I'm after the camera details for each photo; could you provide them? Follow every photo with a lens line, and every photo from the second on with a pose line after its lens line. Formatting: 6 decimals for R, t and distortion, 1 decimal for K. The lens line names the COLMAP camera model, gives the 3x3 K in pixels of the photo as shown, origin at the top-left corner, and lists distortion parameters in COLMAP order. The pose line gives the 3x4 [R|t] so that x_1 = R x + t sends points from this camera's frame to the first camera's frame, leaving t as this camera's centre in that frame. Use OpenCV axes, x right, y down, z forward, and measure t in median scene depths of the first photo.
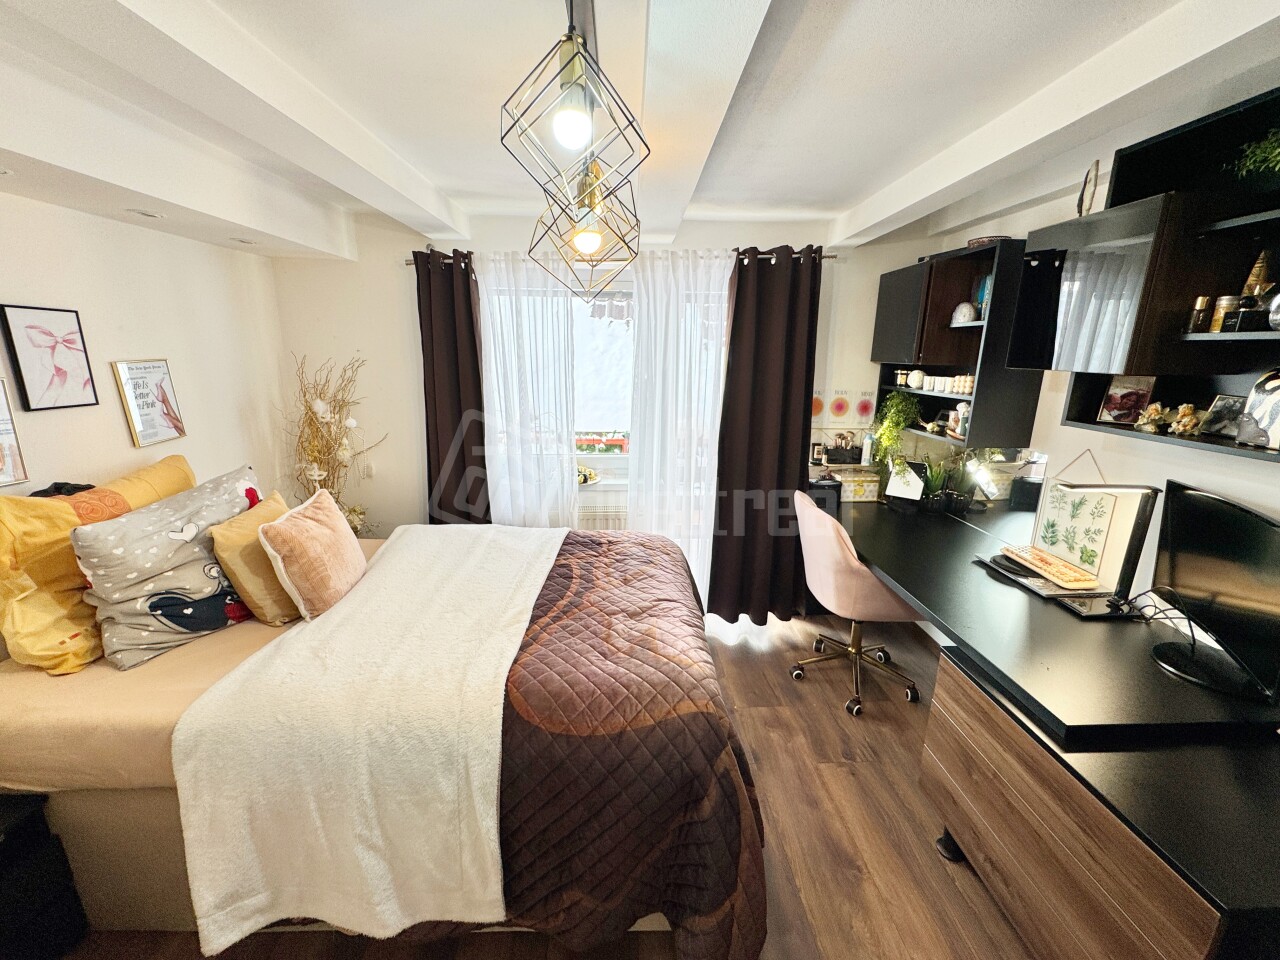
lens RADIAL K [[514.6, 0, 643.0], [0, 514.6, 478.3], [0, 0, 1]] dist [-0.005155, 0.000973]
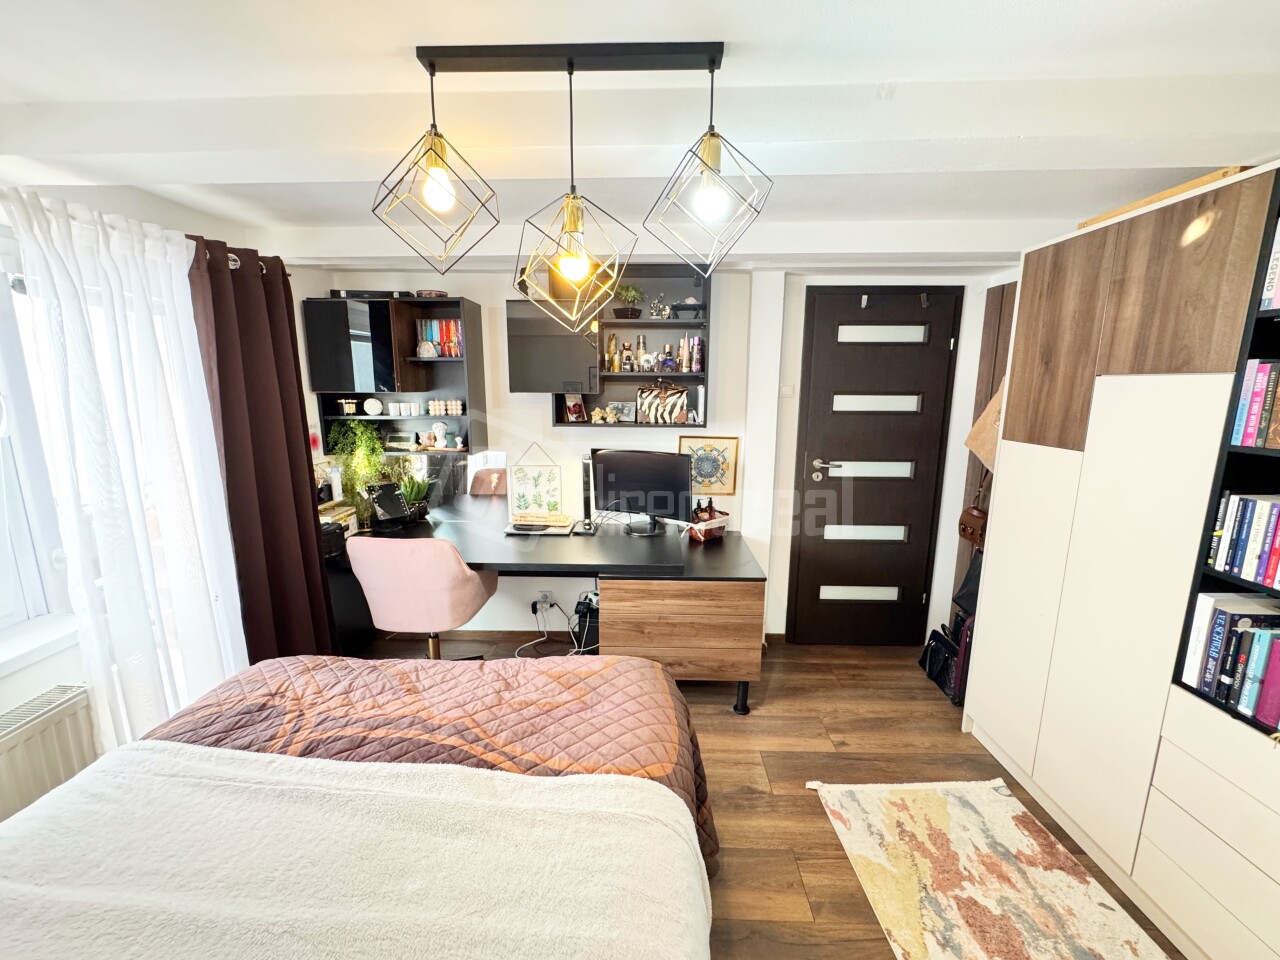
lens RADIAL K [[514.6, 0, 638.3], [0, 514.6, 480.1], [0, 0, 1]] dist [-0.005155, 0.000973]
pose [[0.069795, -0.192320, 0.978847, -0.666972], [0.238150, 0.956080, 0.170866, -0.136473], [-0.968717, 0.221187, 0.112531, 0.531556]]
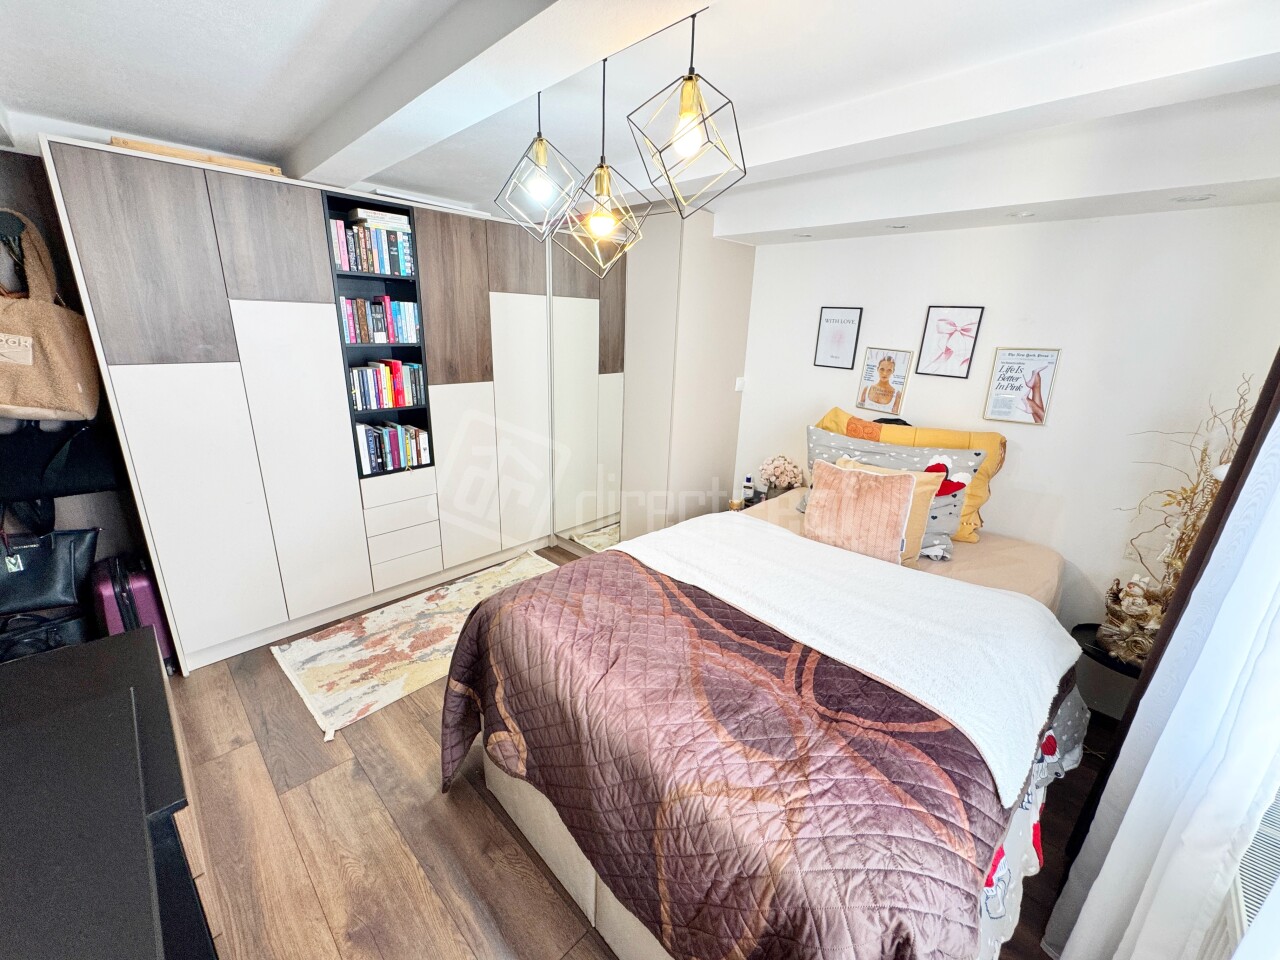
lens RADIAL K [[514.6, 0, 639.5], [0, 514.6, 481.8], [0, 0, 1]] dist [-0.005155, 0.000973]
pose [[-0.732358, 0.169683, -0.659439, 0.423152], [-0.203958, 0.869322, 0.450200, -0.303681], [0.649656, 0.464206, -0.602047, 1.240412]]
